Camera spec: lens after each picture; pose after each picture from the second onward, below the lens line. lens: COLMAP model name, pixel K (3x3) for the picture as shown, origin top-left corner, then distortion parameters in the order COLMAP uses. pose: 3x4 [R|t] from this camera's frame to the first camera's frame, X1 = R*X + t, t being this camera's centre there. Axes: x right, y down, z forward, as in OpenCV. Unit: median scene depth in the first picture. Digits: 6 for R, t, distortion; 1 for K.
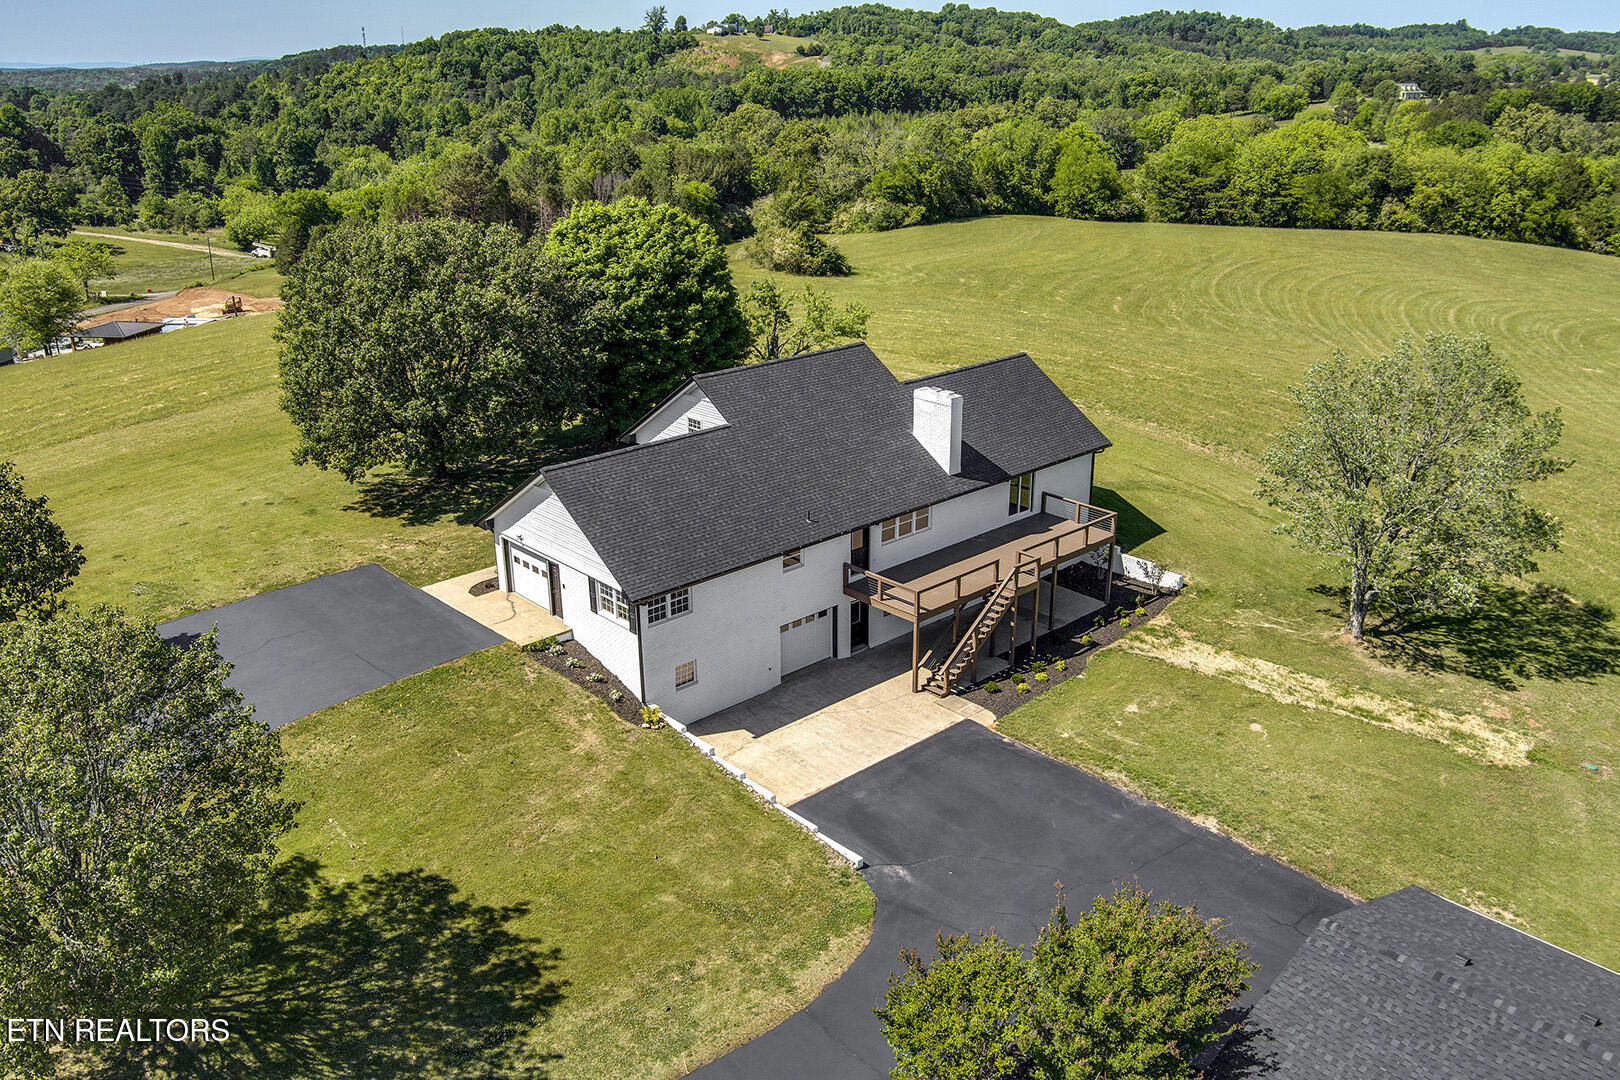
lens RADIAL K [[1306.0, 0, 807.0], [0, 1306.0, 576.0], [0, 0, 1]] dist [-0.062580, 0.003913]
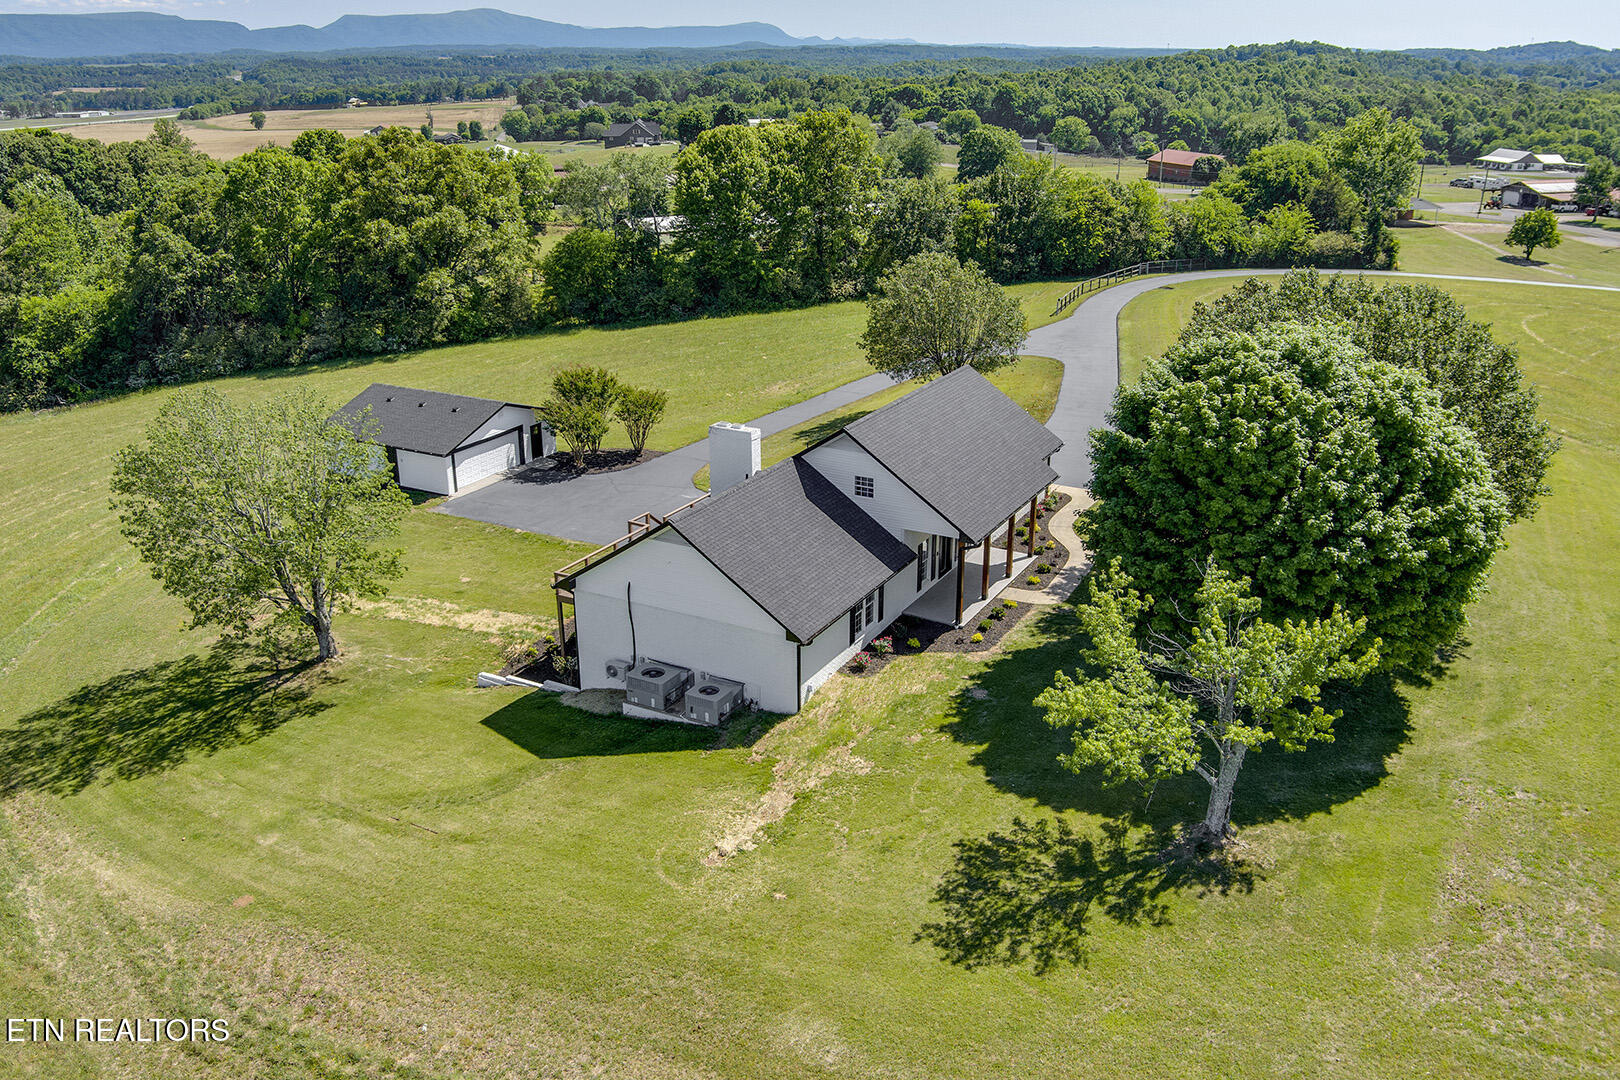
lens RADIAL K [[1346.8, 0, 792.0], [0, 1346.8, 543.0], [0, 0, 1]] dist [-0.063331, 0.007047]
pose [[-0.949942, 0.122712, -0.287317, 0.396445], [-0.104430, 0.742027, 0.662186, -0.829141], [0.294455, 0.659043, -0.692068, 1.929546]]
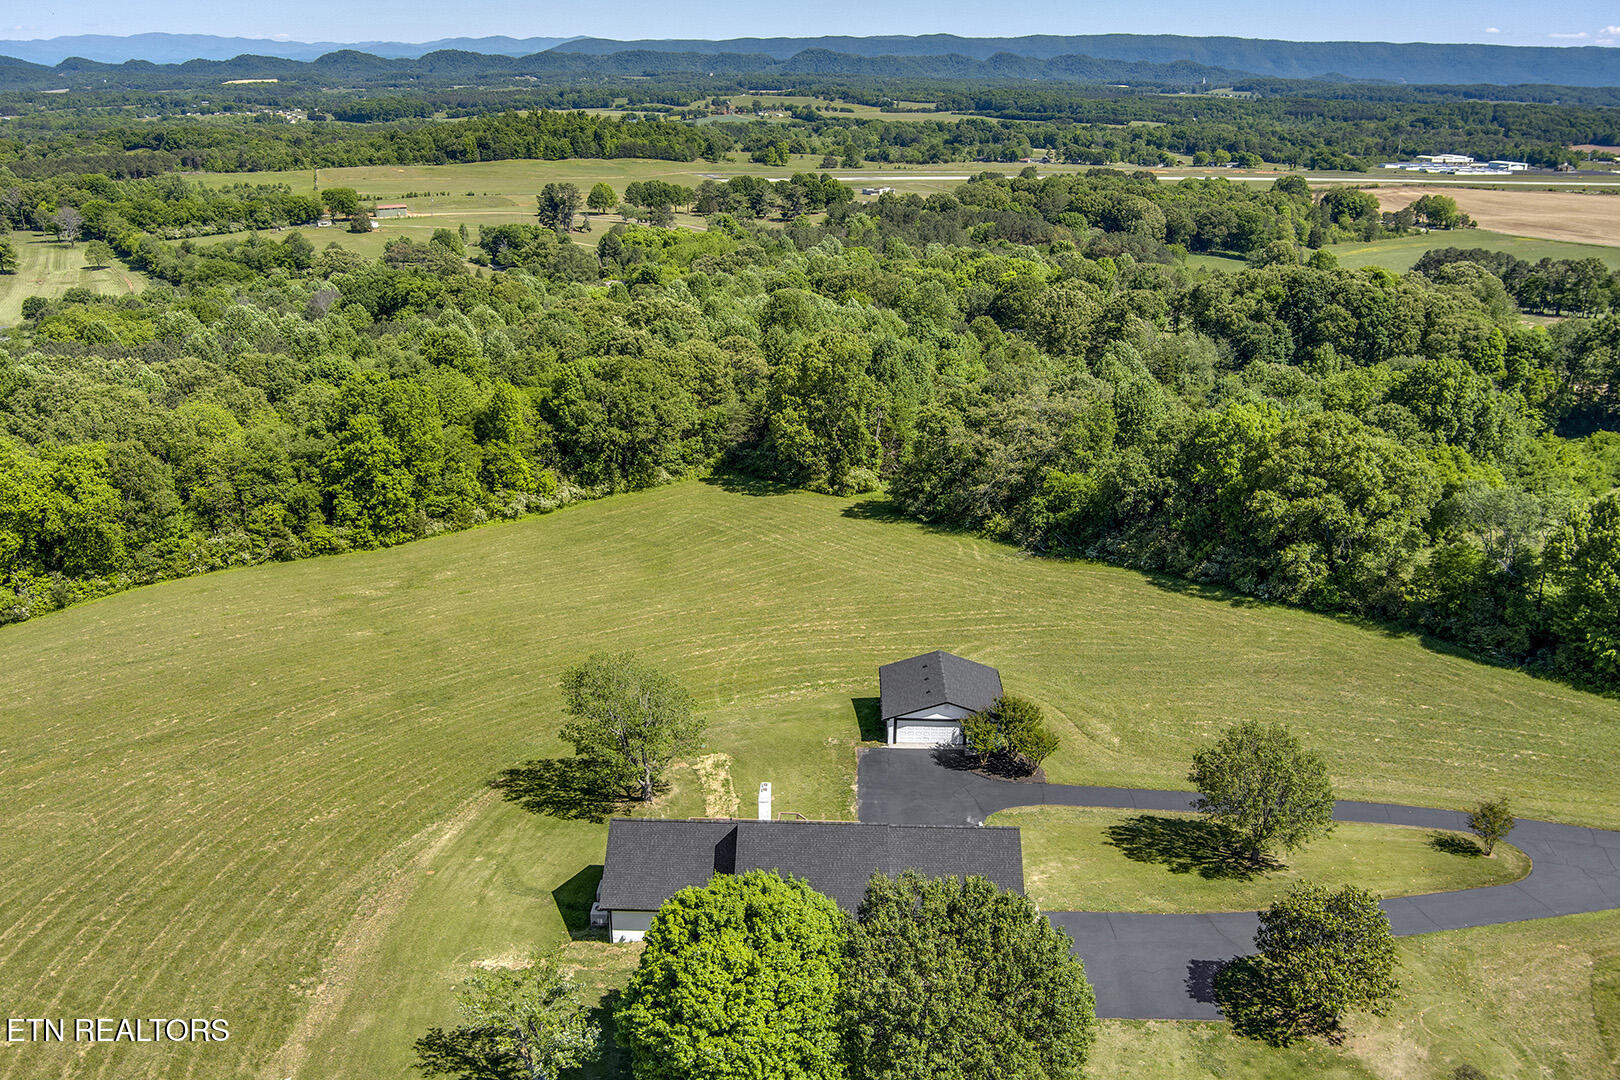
lens RADIAL K [[1346.8, 0, 792.0], [0, 1346.8, 543.0], [0, 0, 1]] dist [-0.063331, 0.007047]
pose [[-0.708712, -0.229680, 0.667064, -1.068014], [0.265911, 0.788825, 0.554117, -1.428979], [-0.653466, 0.570089, -0.497976, 1.774214]]
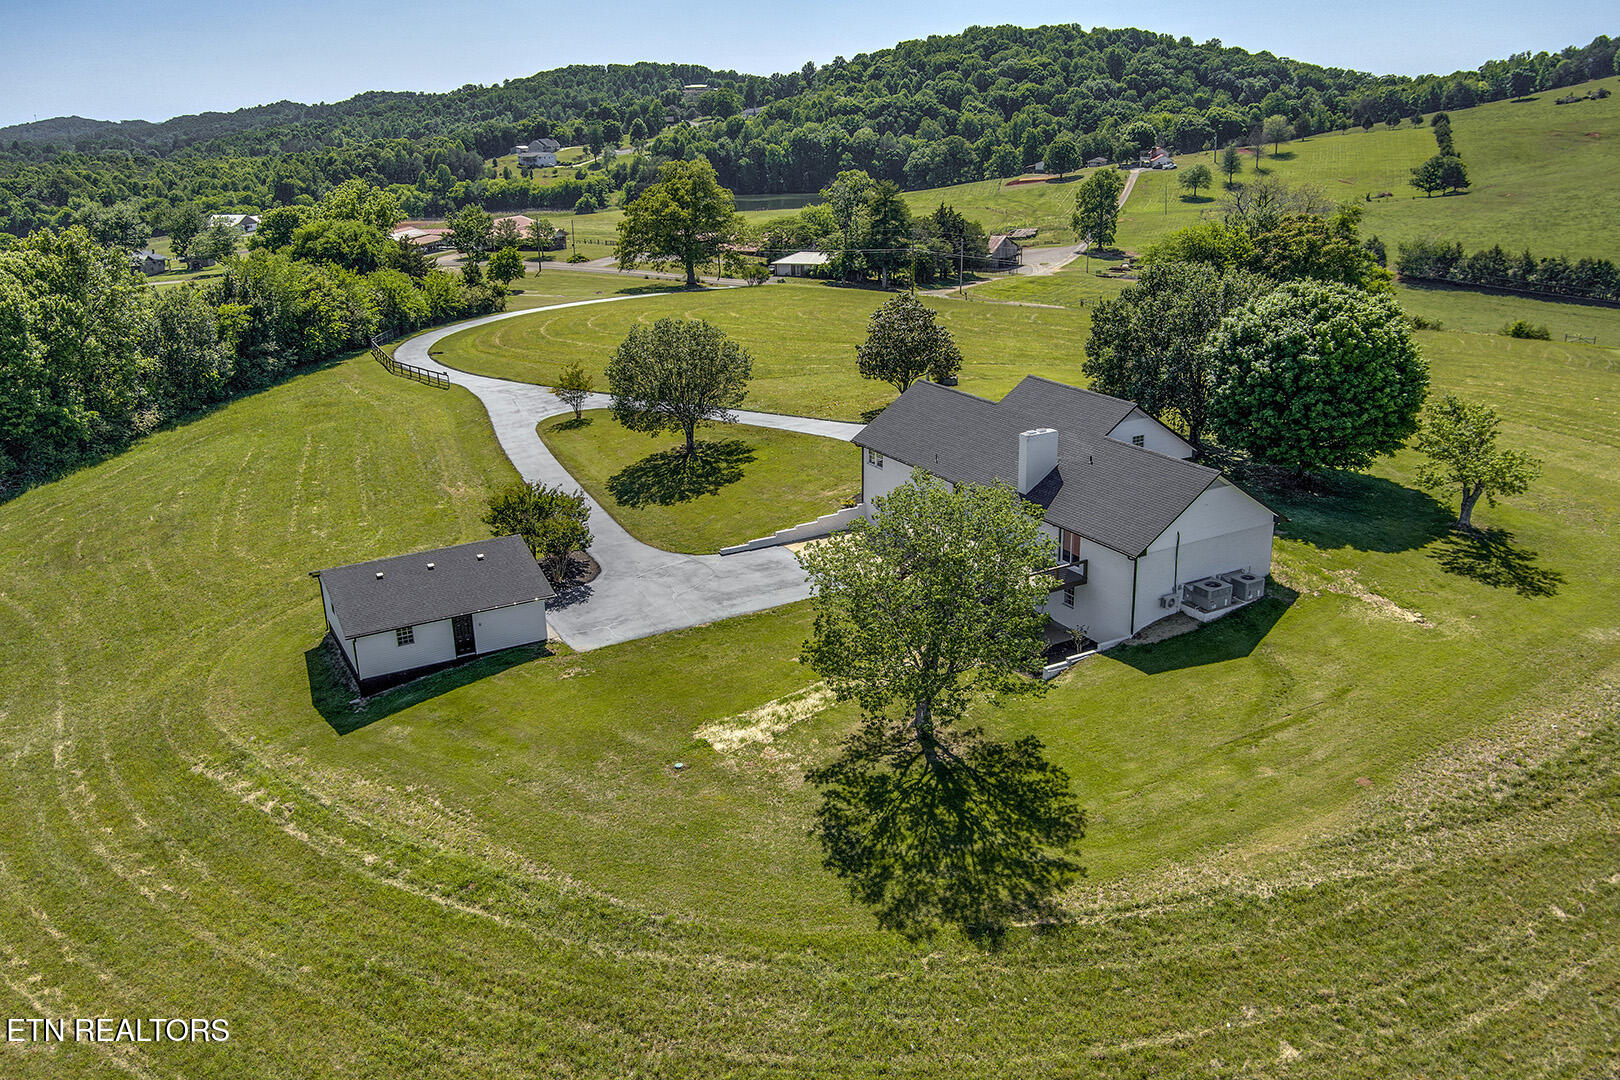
lens RADIAL K [[1306.0, 0, 807.0], [0, 1306.0, 576.0], [0, 0, 1]] dist [-0.062580, 0.003913]
pose [[-0.235916, 0.352933, -0.905418, 1.506966], [-0.340781, 0.842502, 0.417203, -0.525952], [0.910062, 0.406974, -0.078487, 1.020168]]
